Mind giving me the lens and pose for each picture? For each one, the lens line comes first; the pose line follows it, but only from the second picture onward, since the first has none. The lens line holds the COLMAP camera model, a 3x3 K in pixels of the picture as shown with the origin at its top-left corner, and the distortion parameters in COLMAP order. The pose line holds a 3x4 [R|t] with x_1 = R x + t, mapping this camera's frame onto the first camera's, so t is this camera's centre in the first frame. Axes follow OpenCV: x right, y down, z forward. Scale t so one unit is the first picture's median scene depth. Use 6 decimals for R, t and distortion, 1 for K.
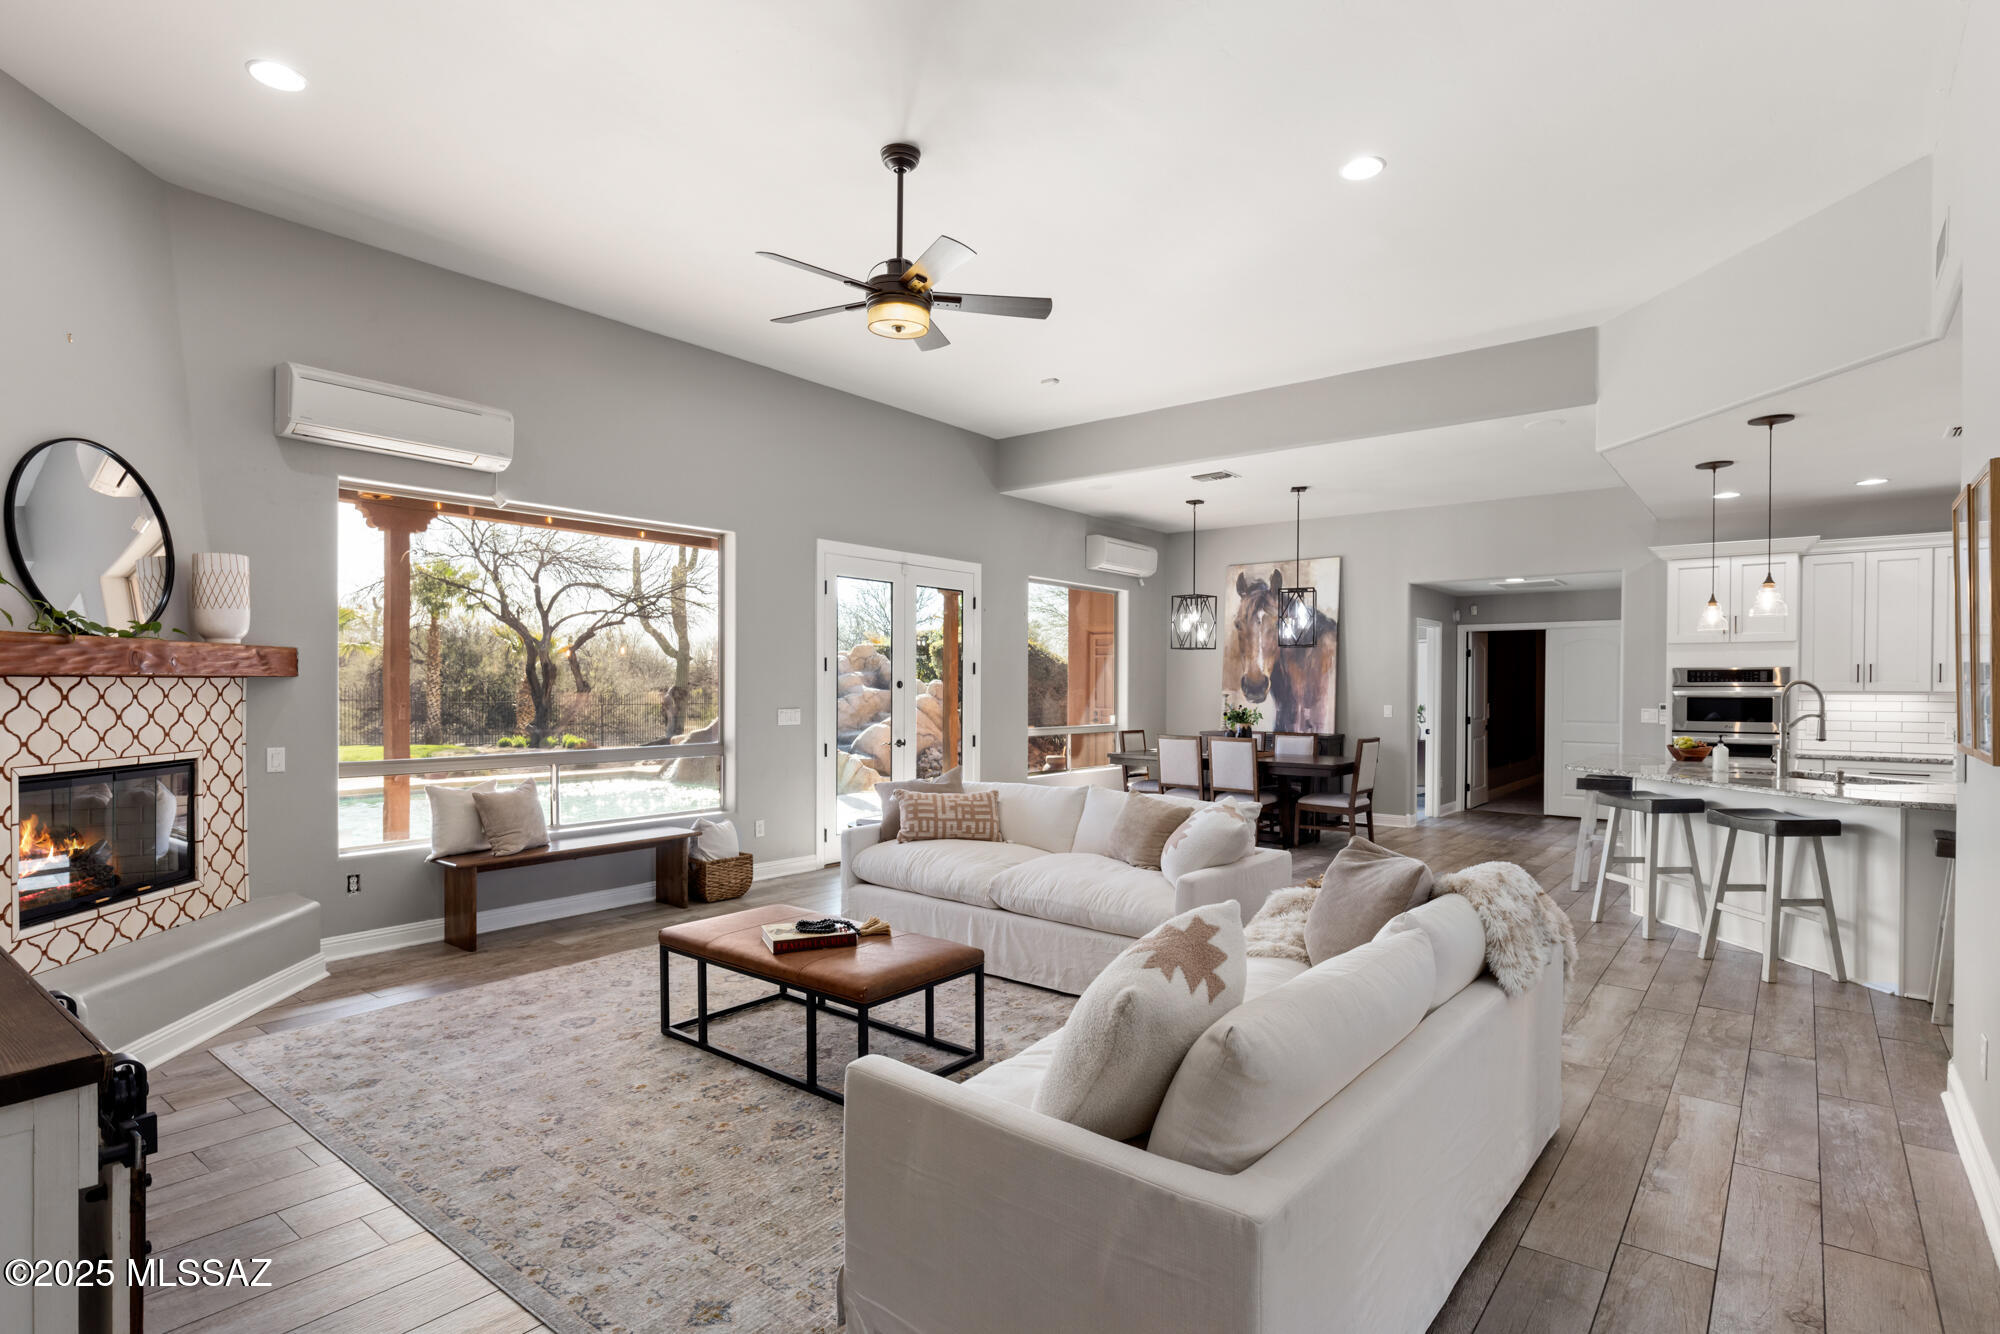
lens RADIAL K [[1017.1, 0, 998.8], [0, 1017.1, 683.9], [0, 0, 1]] dist [-0.002698, -0.000247]
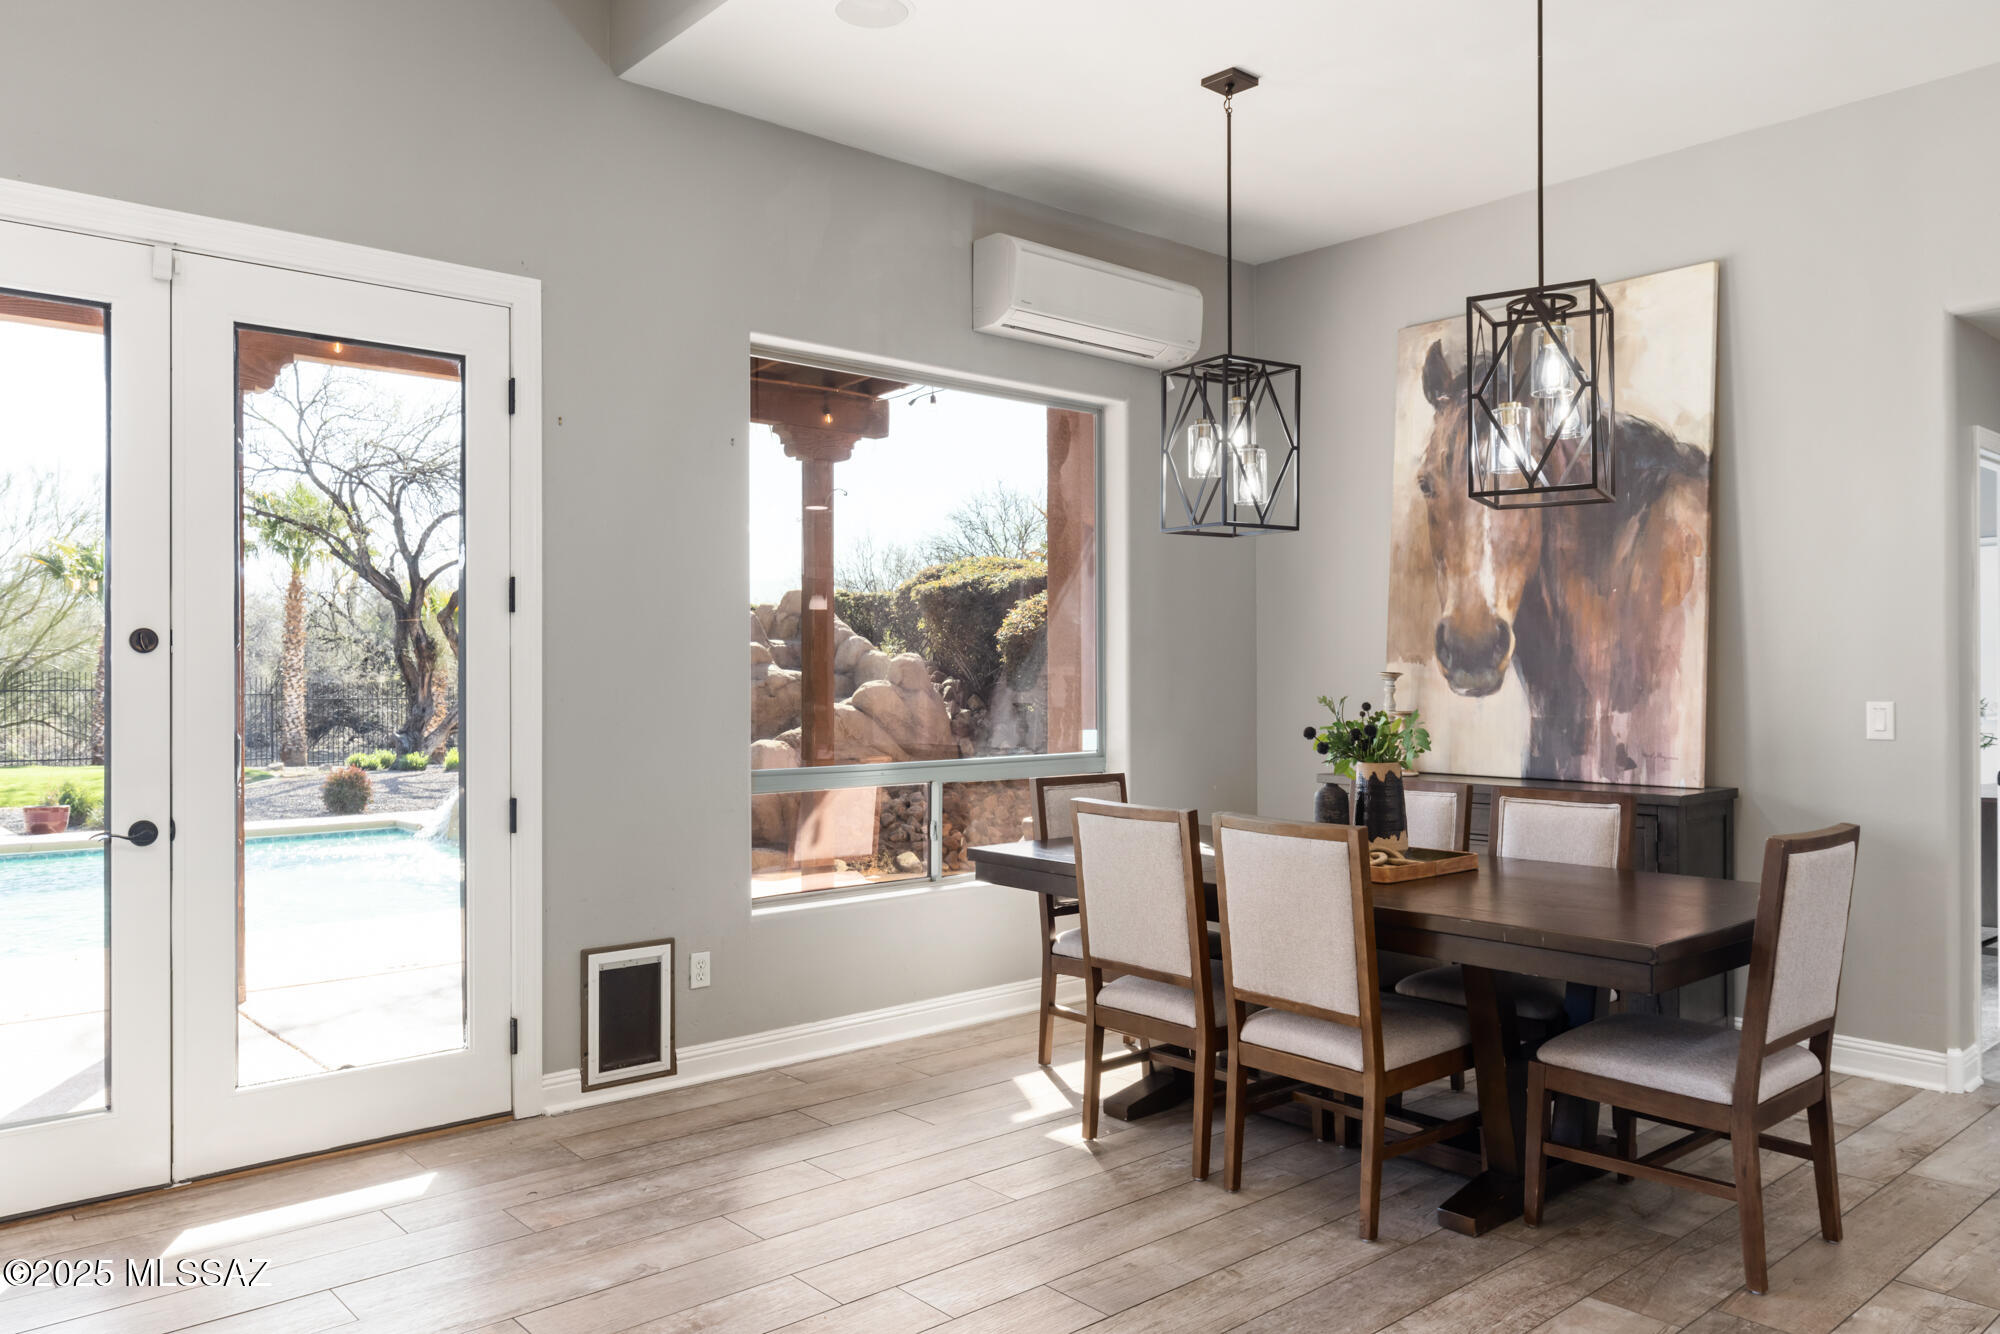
lens RADIAL K [[1430.5, 0, 1000.4], [0, 1430.5, 661.5], [0, 0, 1]] dist [-0.002097, -0.001201]
pose [[0.985748, -0.007941, -0.168041, 0.194581], [0.006889, 0.999953, -0.006840, 0.009931], [0.168088, 0.005585, 0.985756, 0.533864]]
